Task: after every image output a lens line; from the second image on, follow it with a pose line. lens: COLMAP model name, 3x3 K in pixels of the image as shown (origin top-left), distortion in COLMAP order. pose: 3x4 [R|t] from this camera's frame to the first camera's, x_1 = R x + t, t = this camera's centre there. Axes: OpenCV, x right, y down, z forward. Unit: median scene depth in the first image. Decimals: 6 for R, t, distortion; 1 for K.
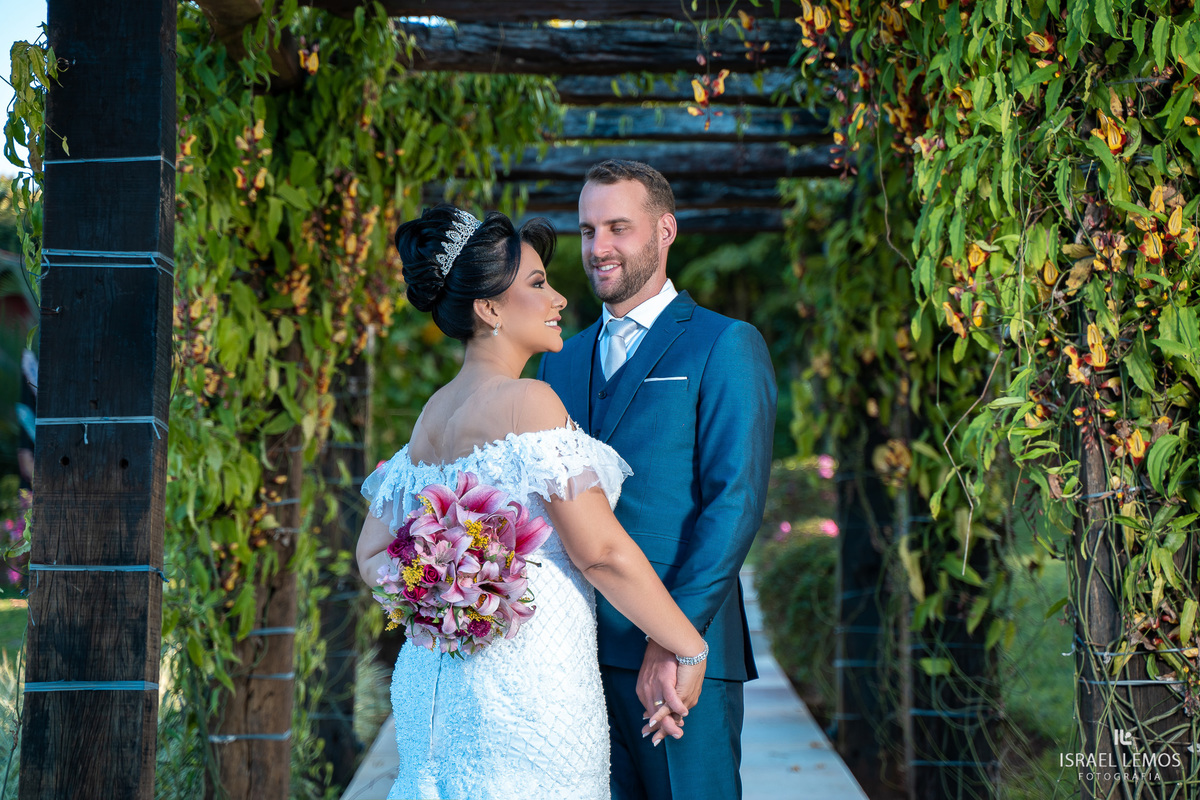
lens RADIAL K [[2467.4, 0, 591.7], [0, 2467.4, 402.7], [0, 0, 1]] dist [0.247306, 0.000000]
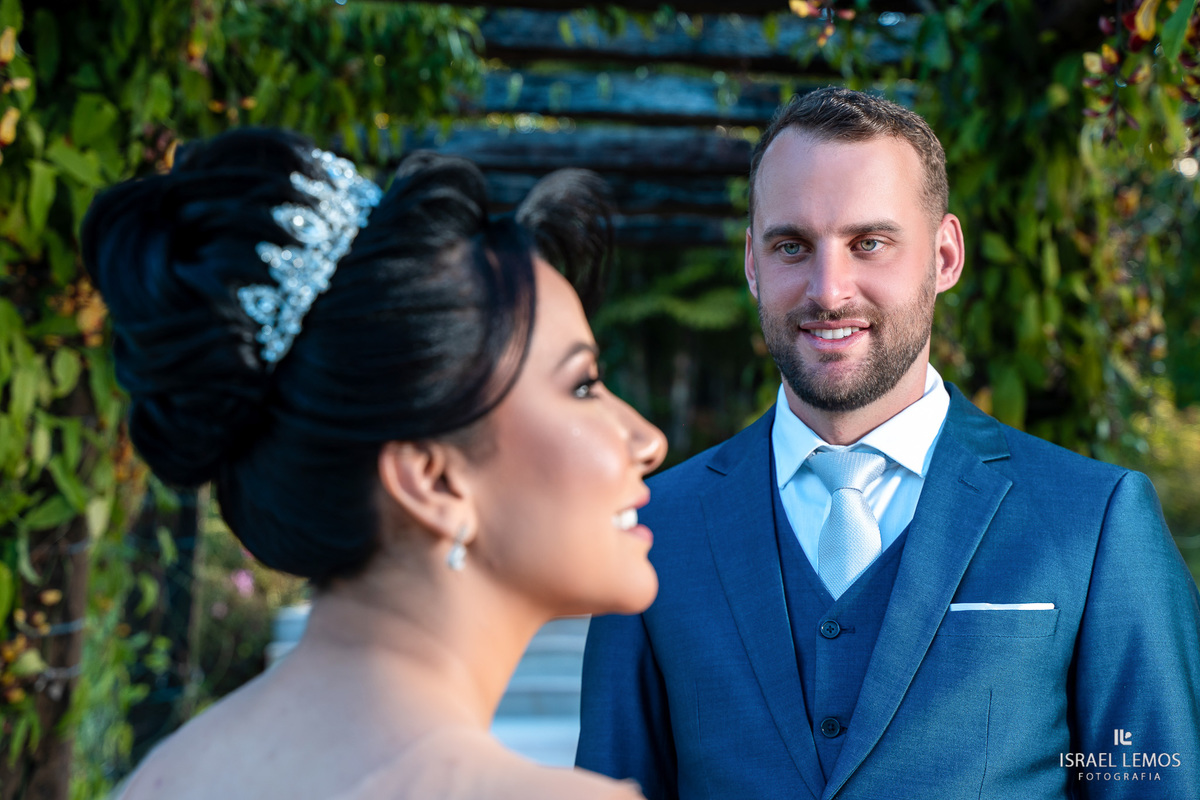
lens RADIAL K [[2022.9, 0, 603.2], [0, 2022.9, 393.0], [0, 0, 1]] dist [0.160300, 0.000000]
pose [[0.996532, 0.024853, 0.079408, -0.024127], [-0.025260, 0.999672, 0.004131, -0.029083], [-0.079279, -0.006123, 0.996834, 0.448976]]
